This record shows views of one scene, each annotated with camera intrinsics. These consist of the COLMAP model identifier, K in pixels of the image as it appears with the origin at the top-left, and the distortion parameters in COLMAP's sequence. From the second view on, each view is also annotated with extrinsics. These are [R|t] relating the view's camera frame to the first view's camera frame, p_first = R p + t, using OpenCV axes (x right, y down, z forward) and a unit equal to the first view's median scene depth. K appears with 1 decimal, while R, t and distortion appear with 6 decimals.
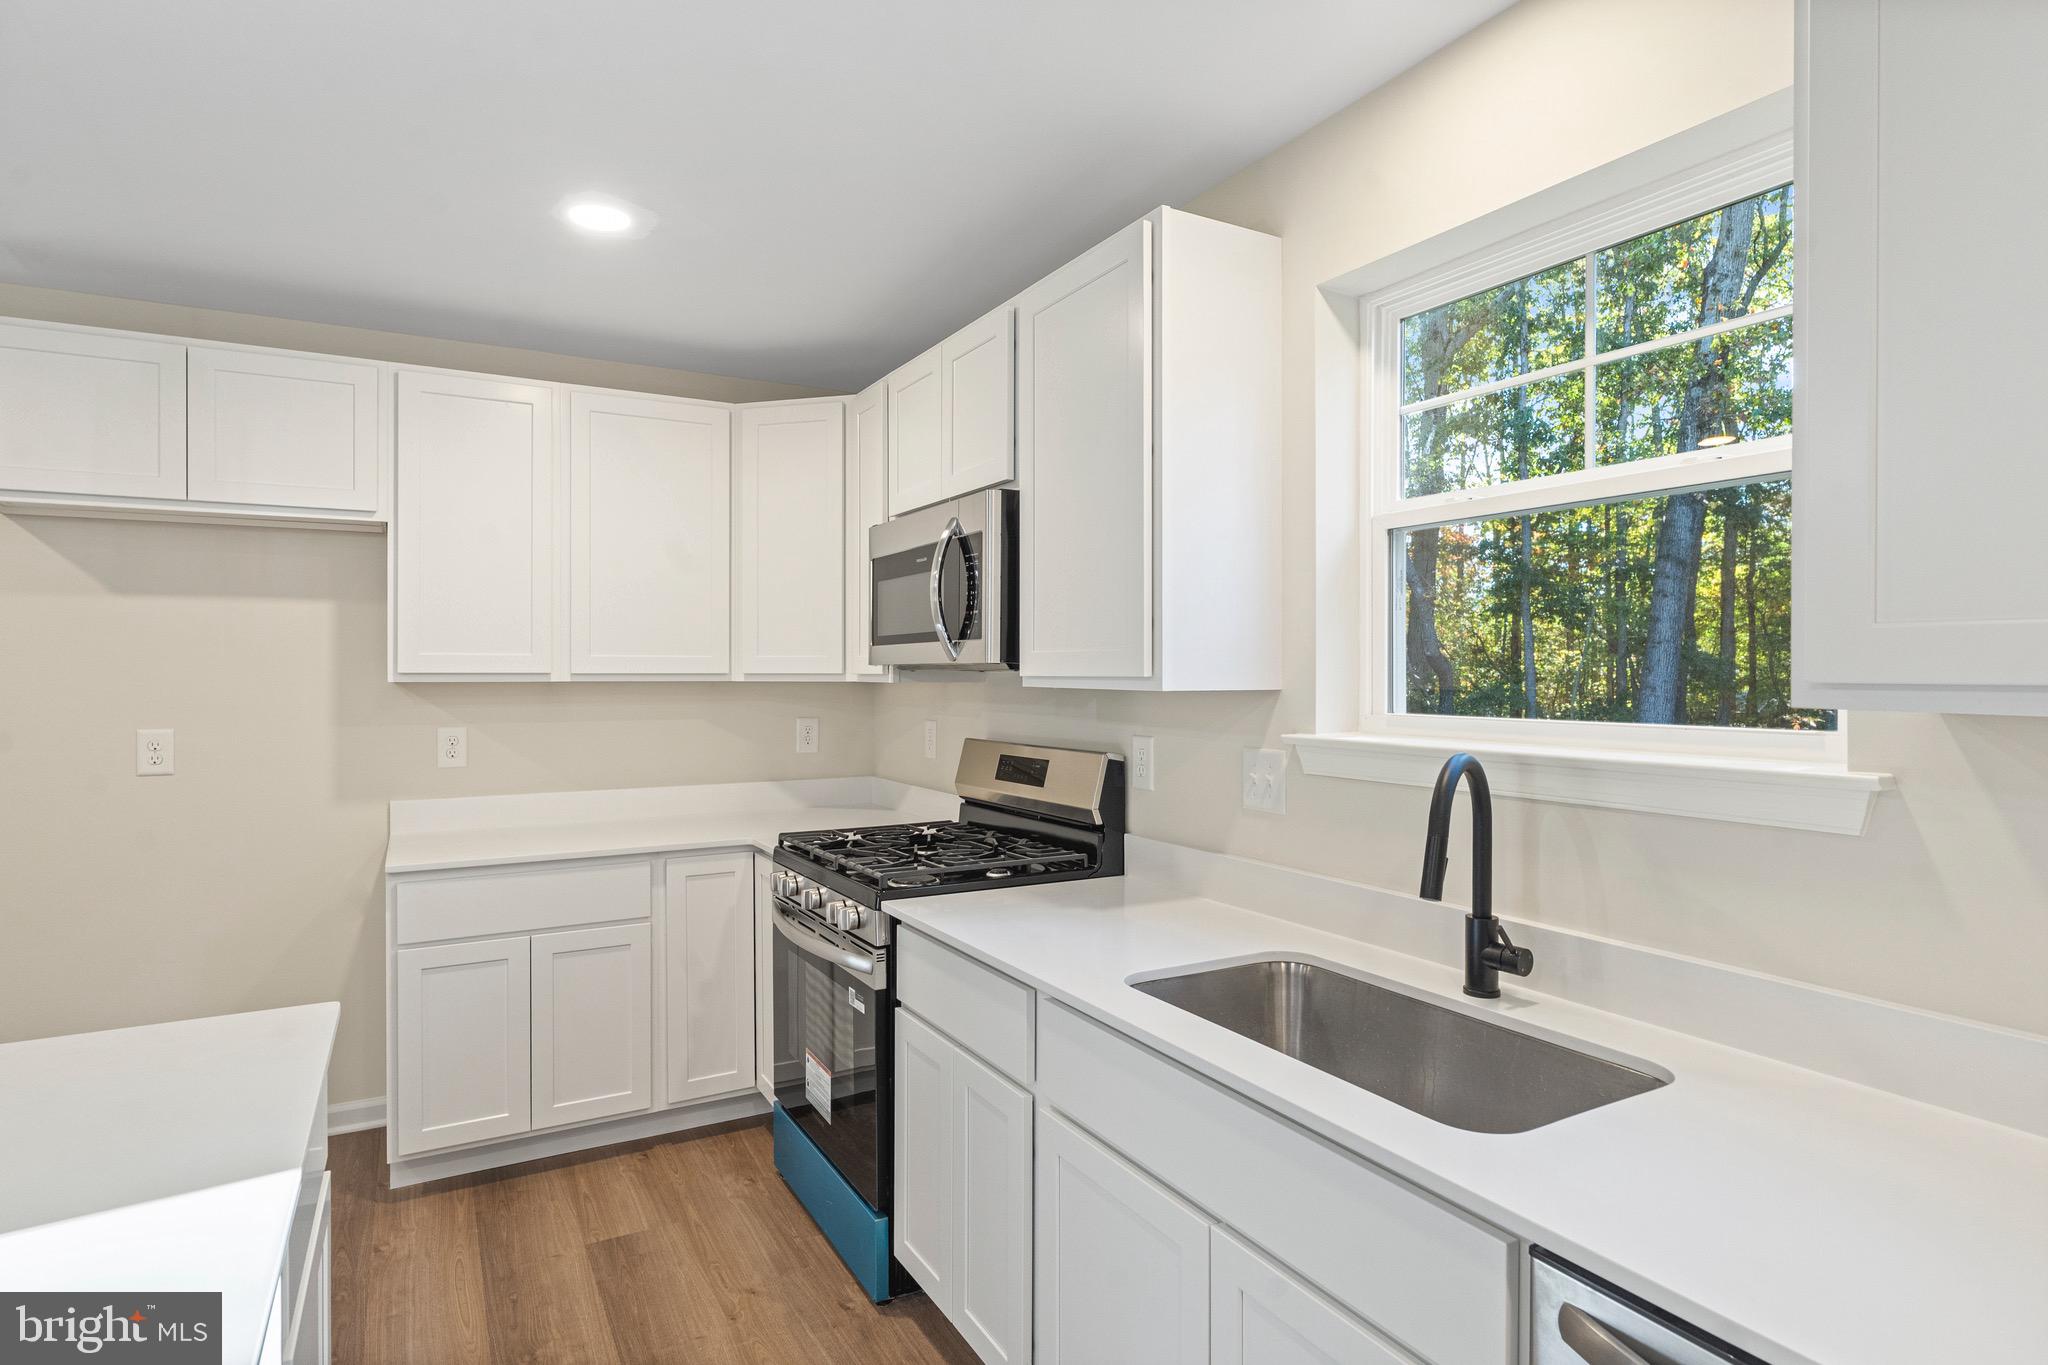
lens RADIAL K [[1060.7, 0, 1019.7], [0, 1060.7, 674.3], [0, 0, 1]] dist [-0.006258, 0.002568]
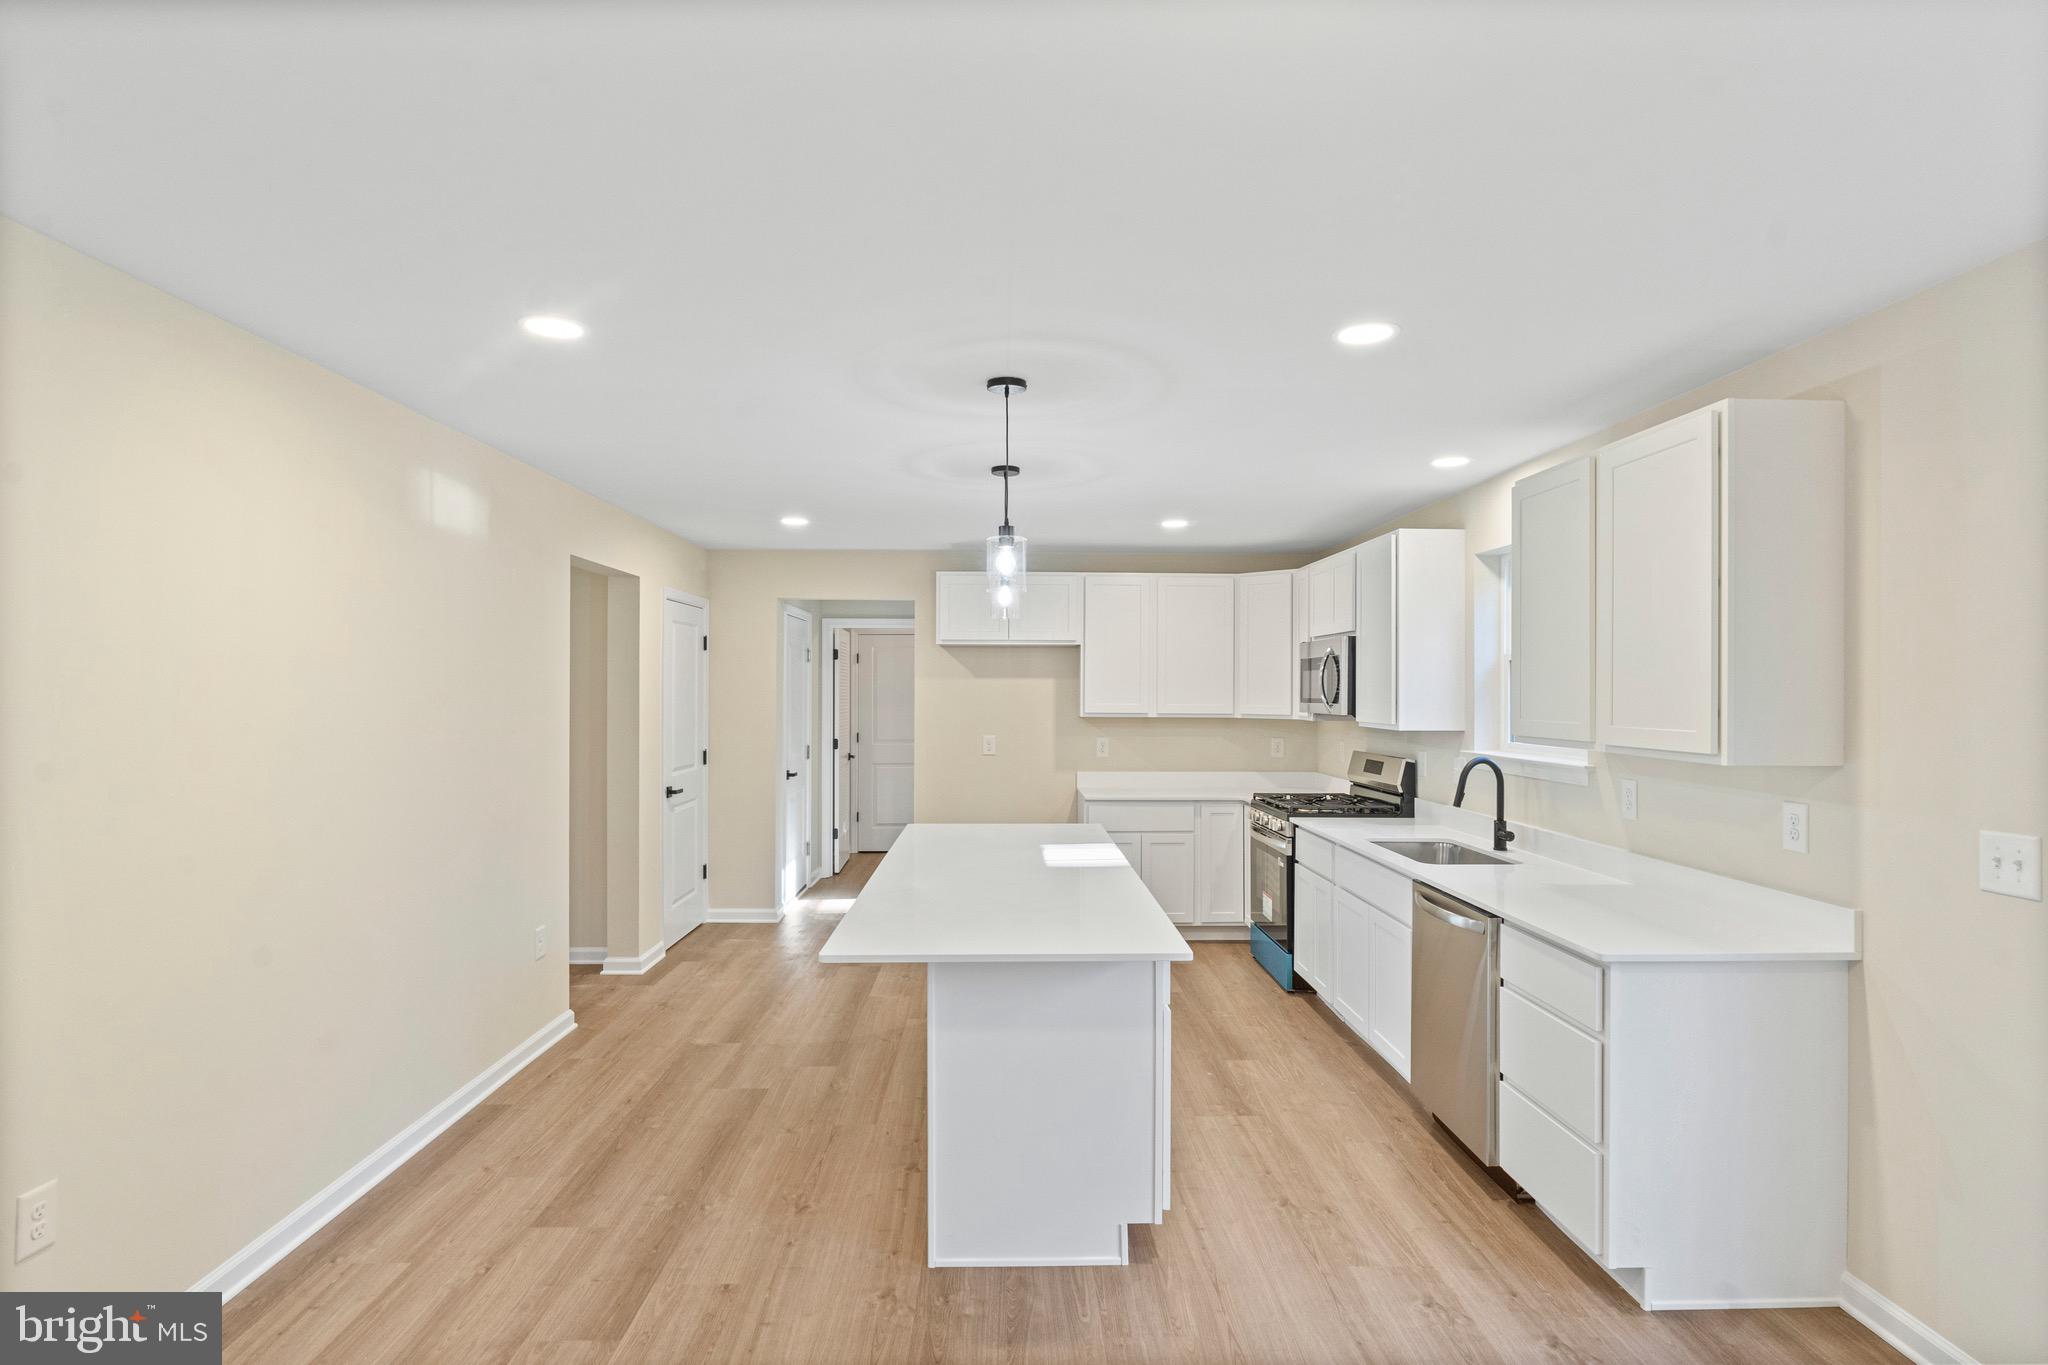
lens RADIAL K [[1060.7, 0, 1020.7], [0, 1060.7, 679.7], [0, 0, 1]] dist [-0.006258, 0.002568]
pose [[0.880813, 0.000109, -0.473464, 0.399520], [-0.006193, 0.999917, -0.011291, -0.051488], [0.473424, 0.012878, 0.880741, -1.179846]]
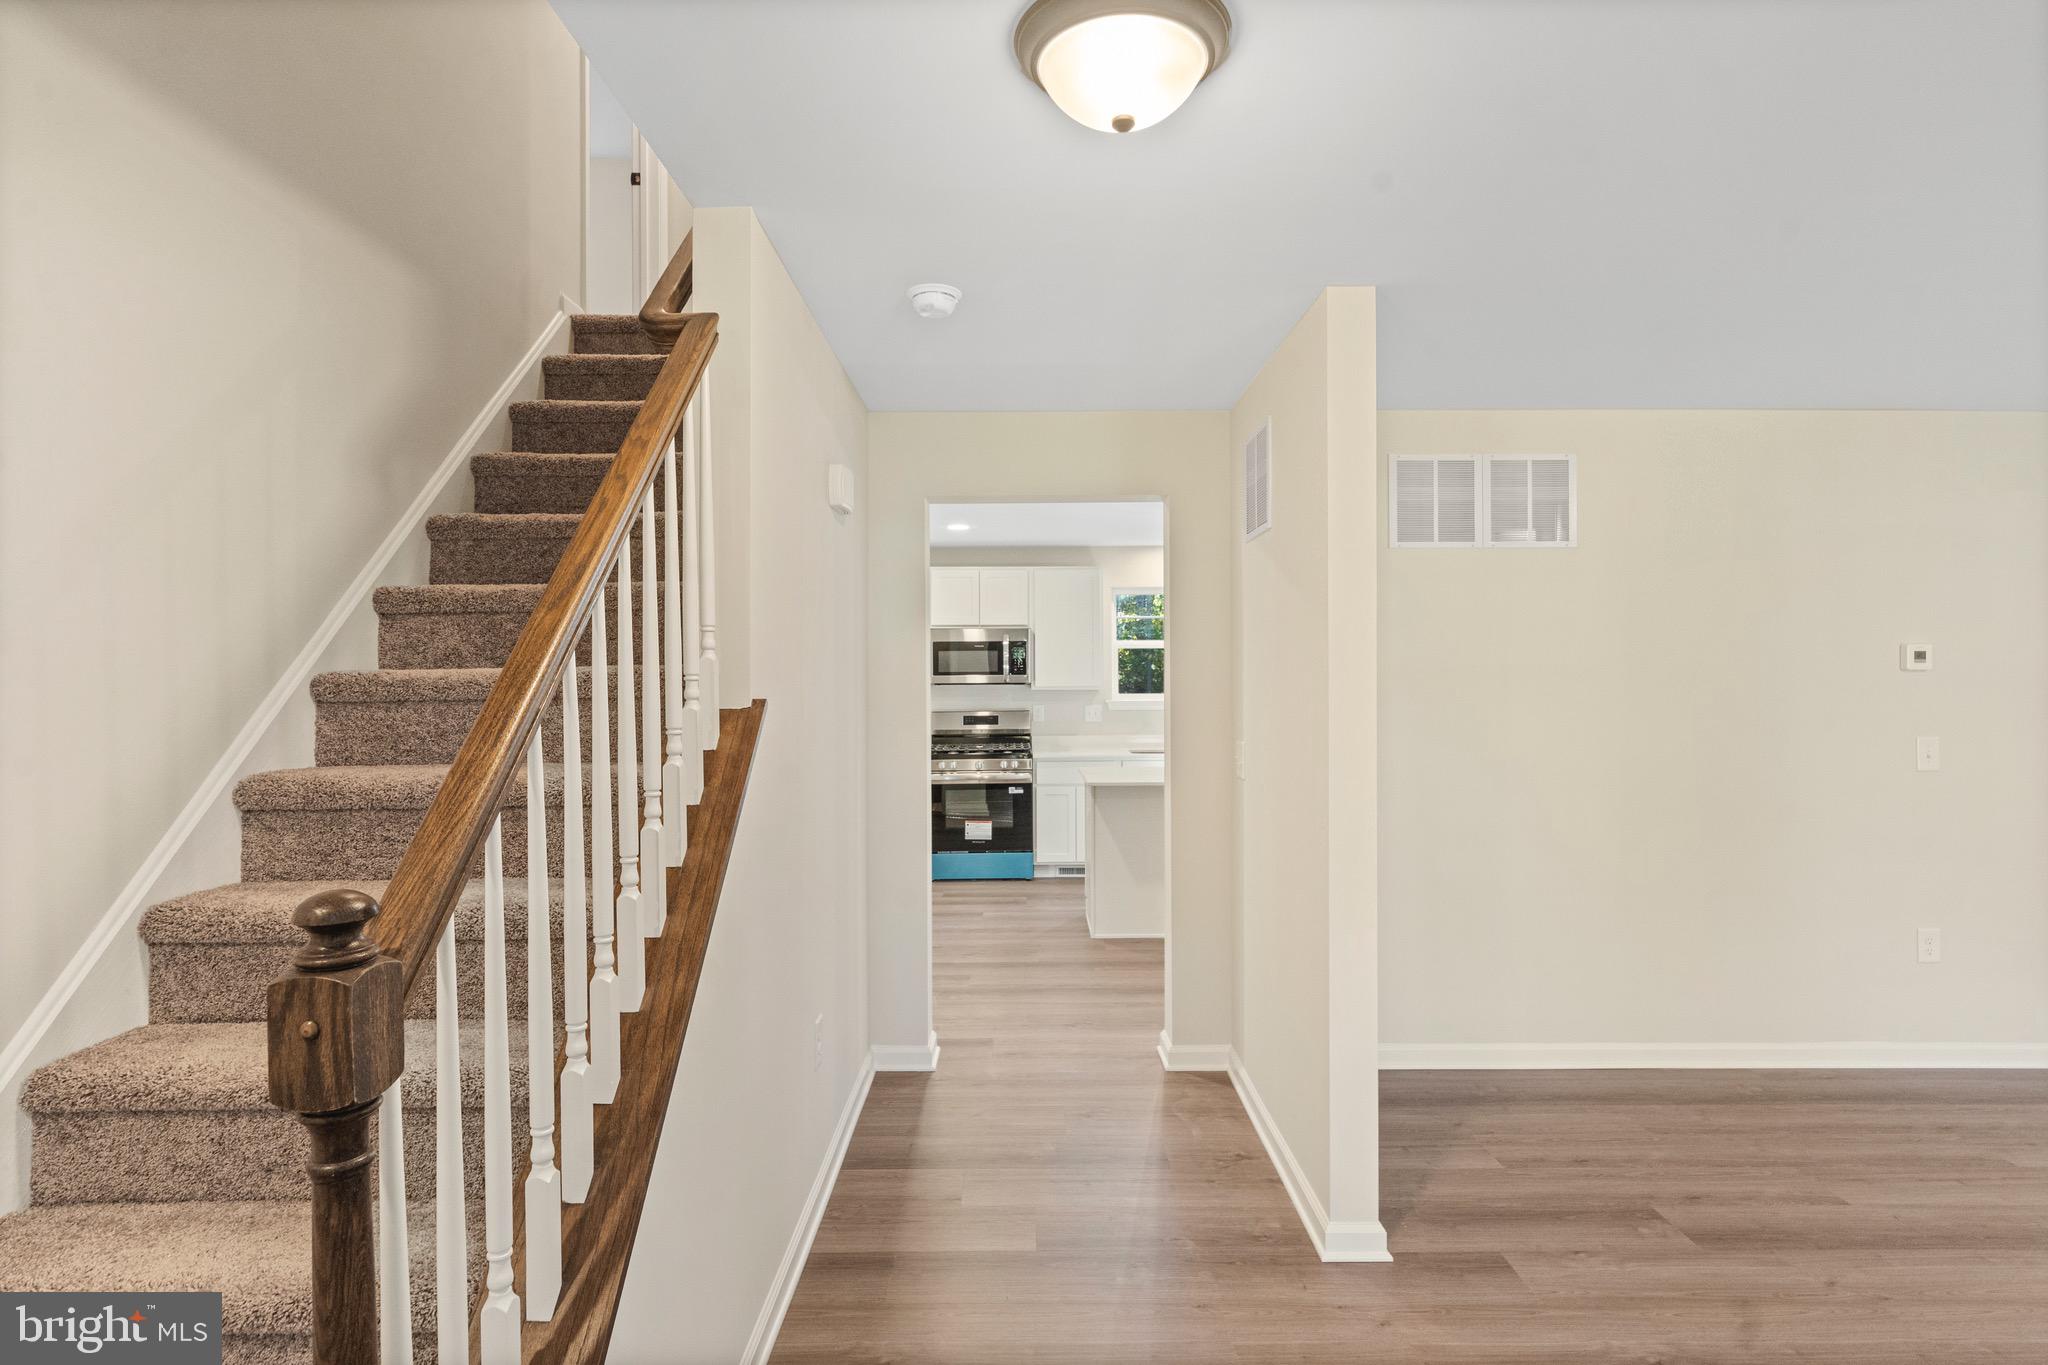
lens RADIAL K [[1060.7, 0, 1020.9], [0, 1060.7, 681.8], [0, 0, 1]] dist [-0.006258, 0.002568]
pose [[0.486496, -0.011728, 0.873604, -2.664305], [0.004985, 0.999931, 0.010648, -0.043646], [-0.873668, -0.000825, 0.486521, -0.502135]]
